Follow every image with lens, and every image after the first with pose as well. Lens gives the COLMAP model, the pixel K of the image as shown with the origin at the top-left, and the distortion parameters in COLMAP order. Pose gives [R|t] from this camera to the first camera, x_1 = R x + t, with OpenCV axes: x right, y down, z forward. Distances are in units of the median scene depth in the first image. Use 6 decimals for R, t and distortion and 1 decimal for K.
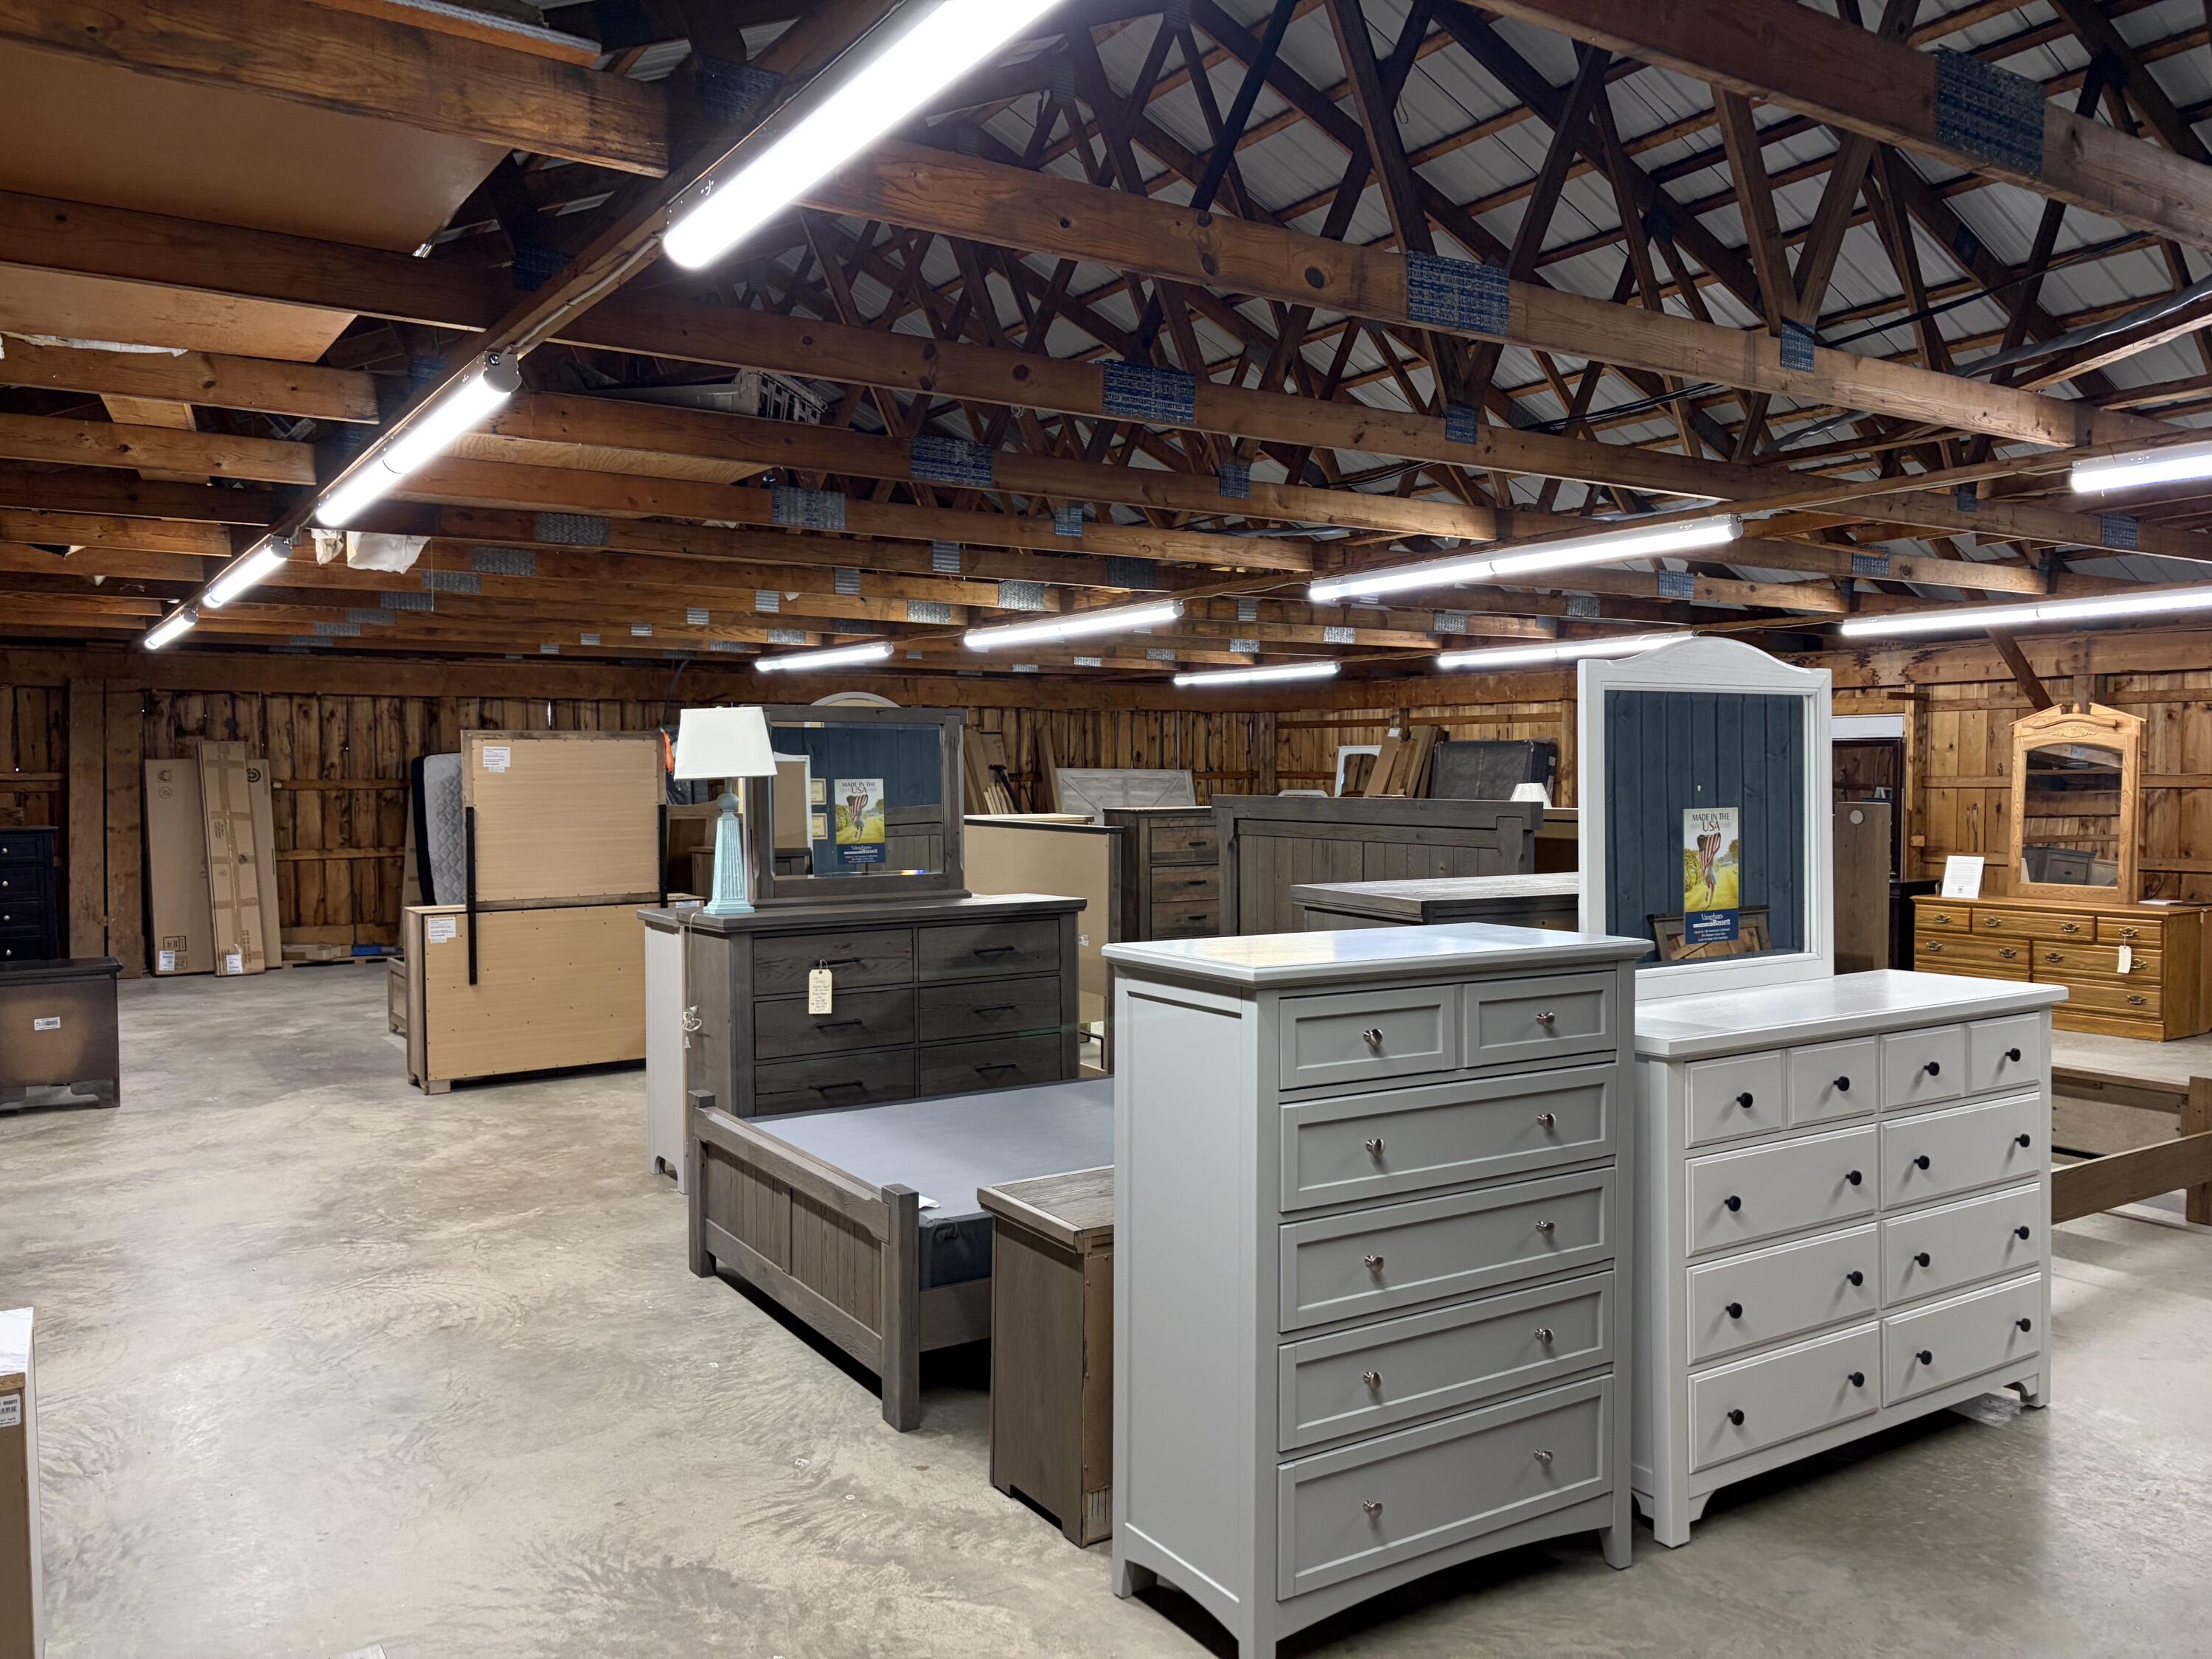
lens RADIAL K [[1671.1, 0, 1109.2], [0, 1671.1, 830.6], [0, 0, 1]] dist [0.095486, -0.008681]
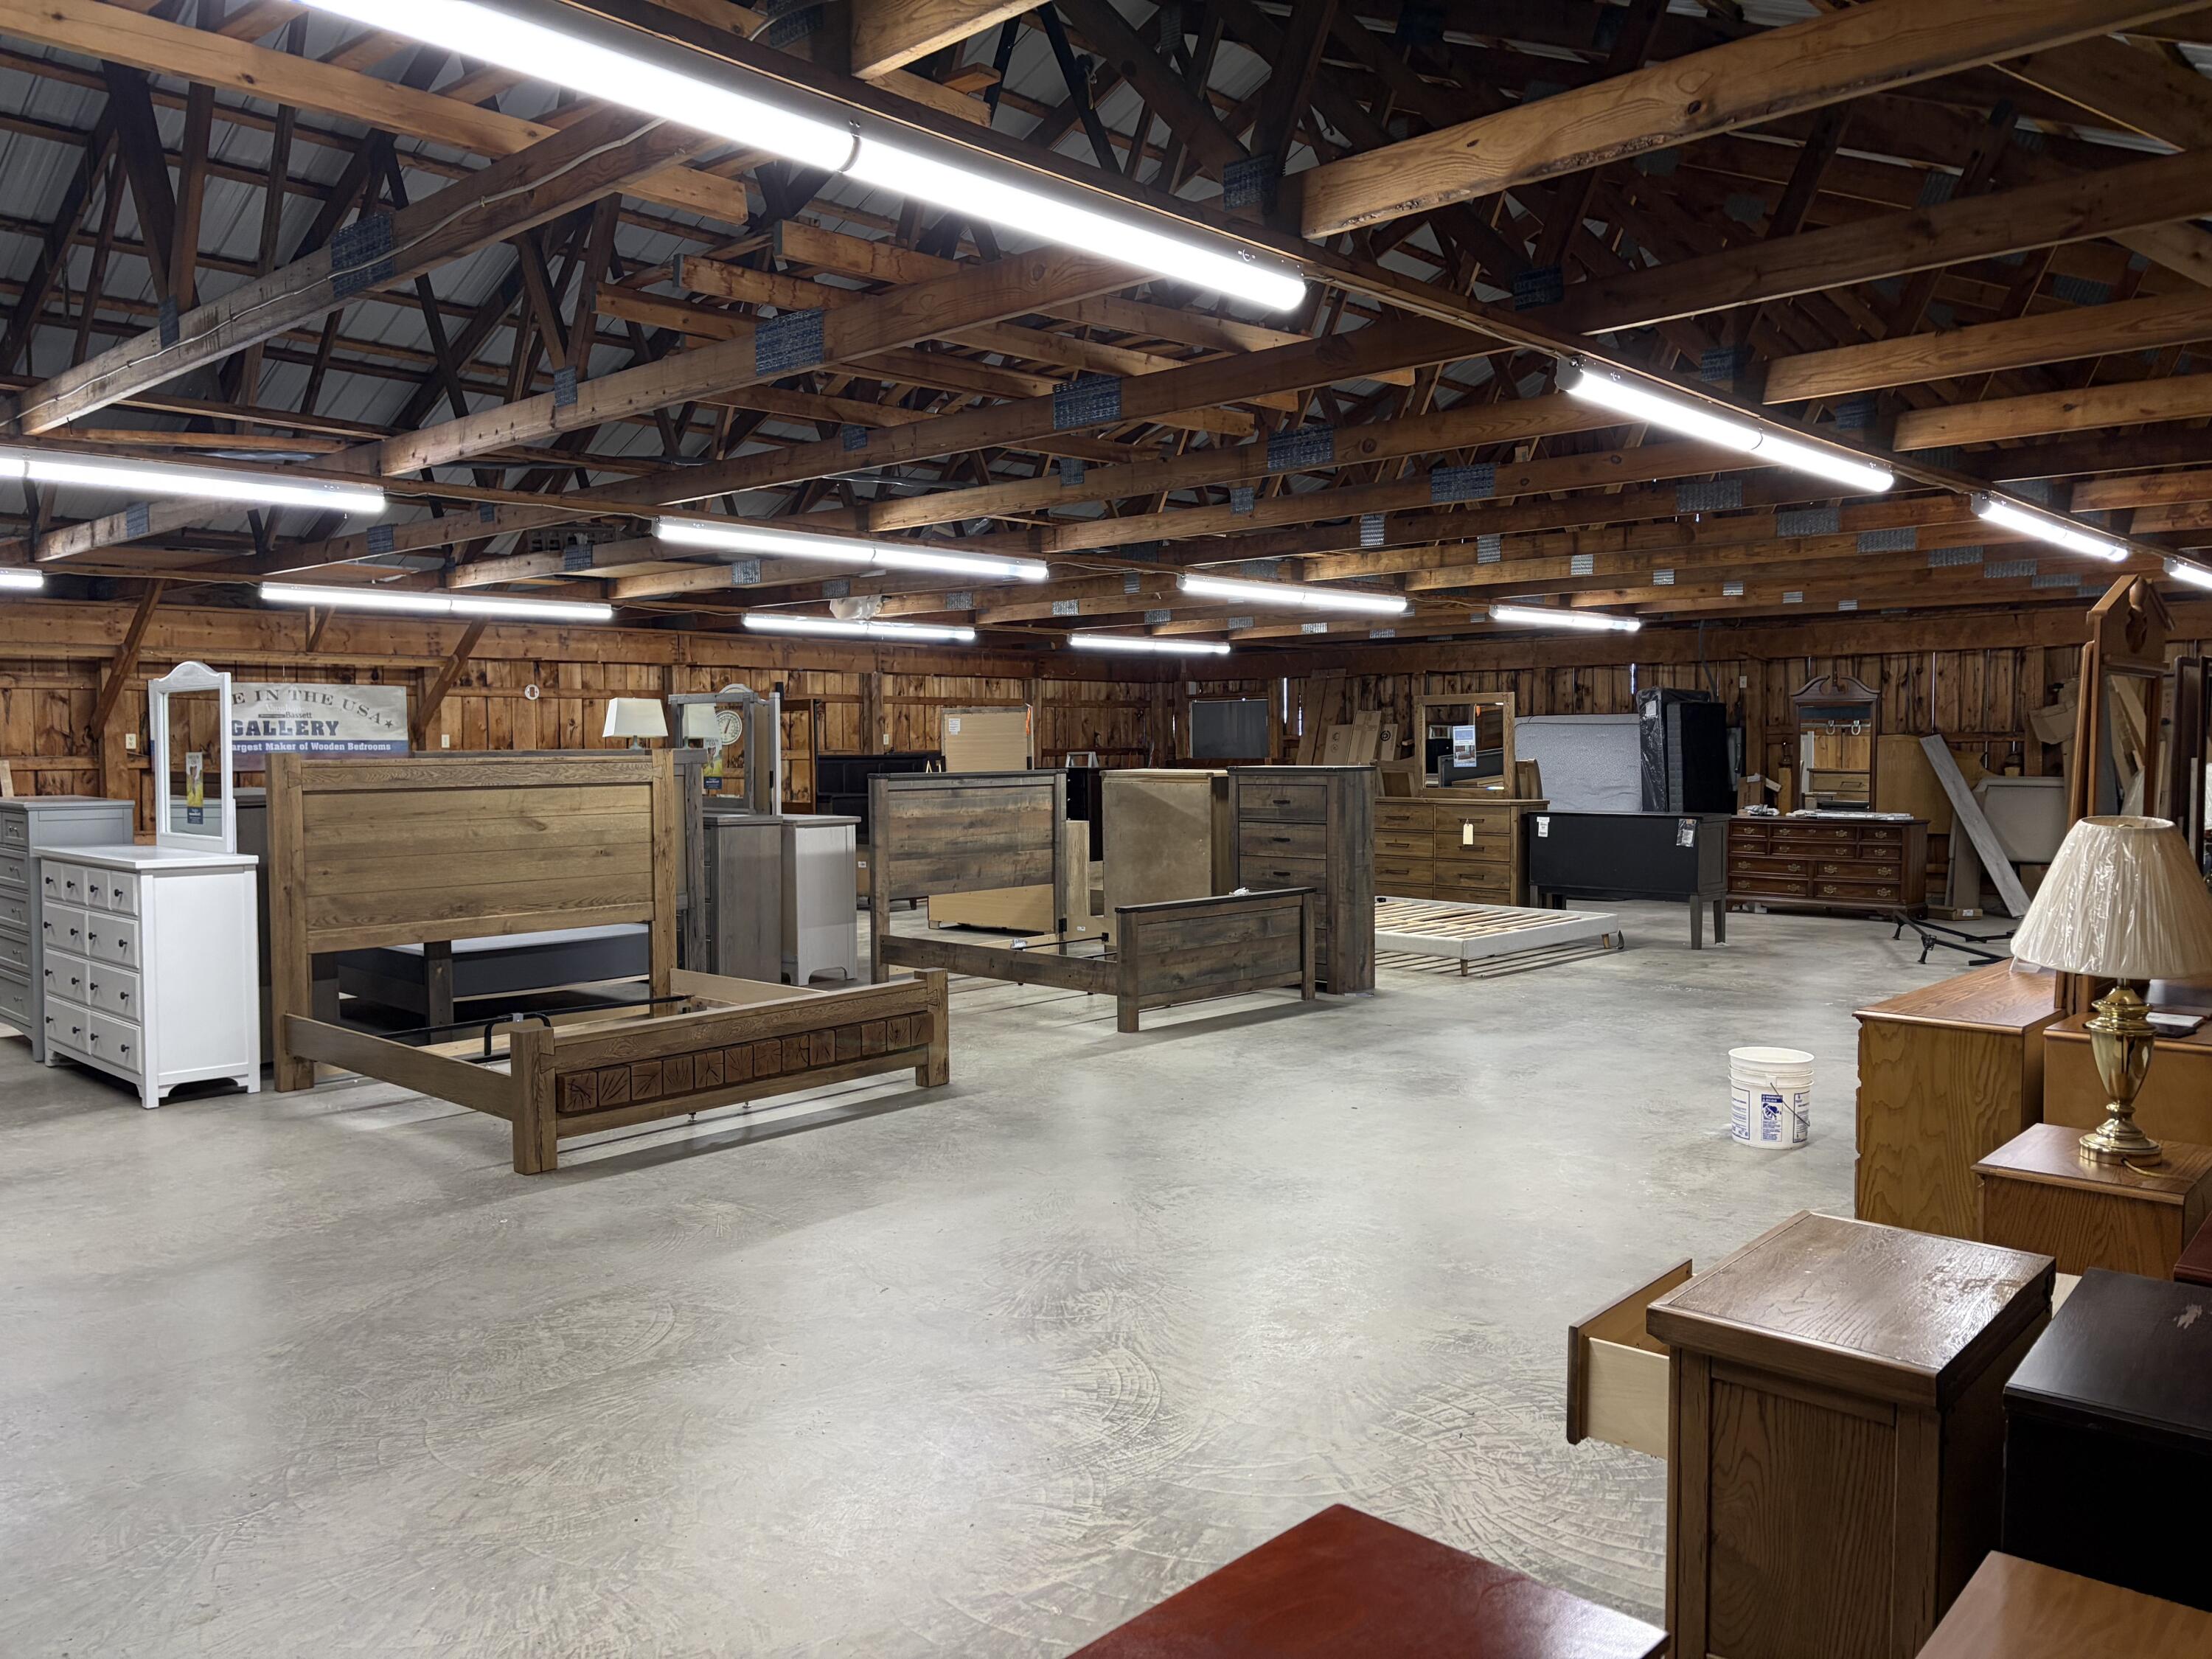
lens RADIAL K [[1671.1, 0, 1111.5], [0, 1671.1, 822.7], [0, 0, 1]] dist [0.095486, -0.008681]
pose [[0.238282, 0.051421, -0.969834, 0.750929], [-0.031362, 0.998484, 0.045235, -0.016642], [0.970689, 0.019637, 0.239534, 0.475404]]
